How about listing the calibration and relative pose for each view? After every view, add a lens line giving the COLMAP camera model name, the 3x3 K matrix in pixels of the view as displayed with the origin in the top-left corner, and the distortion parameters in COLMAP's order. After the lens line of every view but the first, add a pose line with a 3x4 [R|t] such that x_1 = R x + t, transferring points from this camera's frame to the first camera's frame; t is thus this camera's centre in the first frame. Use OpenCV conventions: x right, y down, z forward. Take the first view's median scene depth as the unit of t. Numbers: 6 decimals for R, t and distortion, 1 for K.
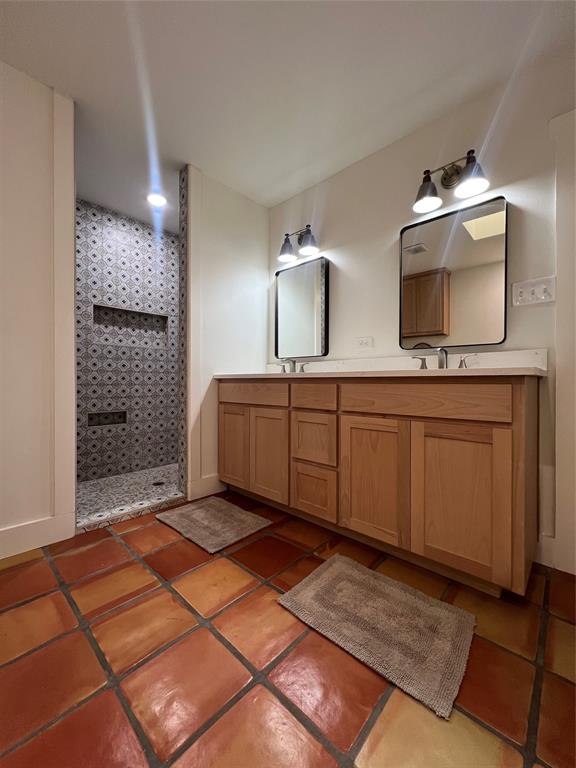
lens RADIAL K [[306.9, 0, 288.9], [0, 306.9, 381.3], [0, 0, 1]] dist [-0.002123, -0.000209]
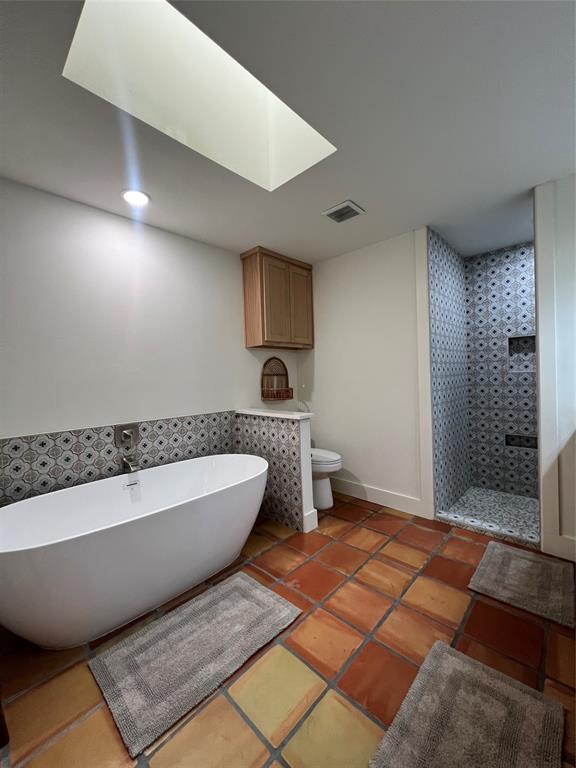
lens RADIAL K [[307.3, 0, 292.0], [0, 307.3, 379.7], [0, 0, 1]] dist [-0.002819, 0.000415]
pose [[-0.010056, 0.009382, -0.999905, 0.508479], [0.026811, 0.999599, 0.009110, -0.133241], [0.999590, -0.026717, -0.010304, 0.224336]]
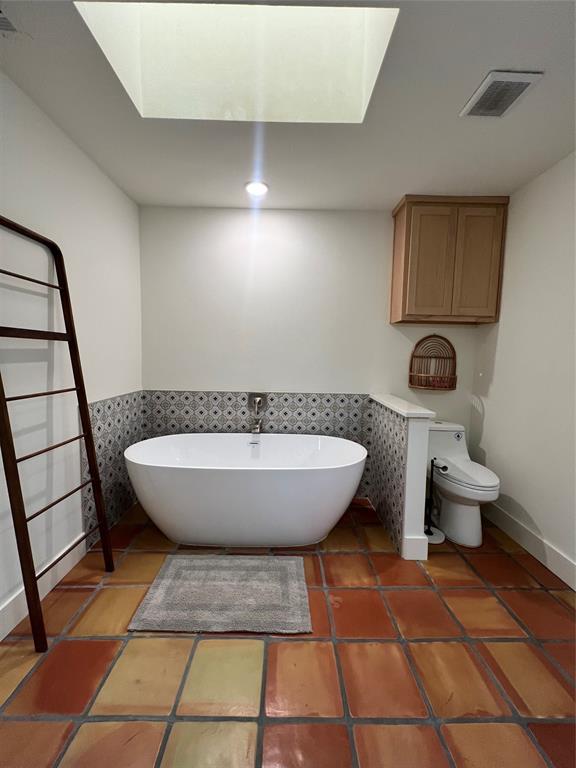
lens RADIAL K [[307.3, 0, 287.4], [0, 307.3, 380.4], [0, 0, 1]] dist [-0.002819, 0.000415]
pose [[-0.725713, 0.042827, -0.686663, 0.281380], [-0.024068, 0.995869, 0.087549, -0.144741], [0.687576, 0.080062, -0.721685, 0.542070]]
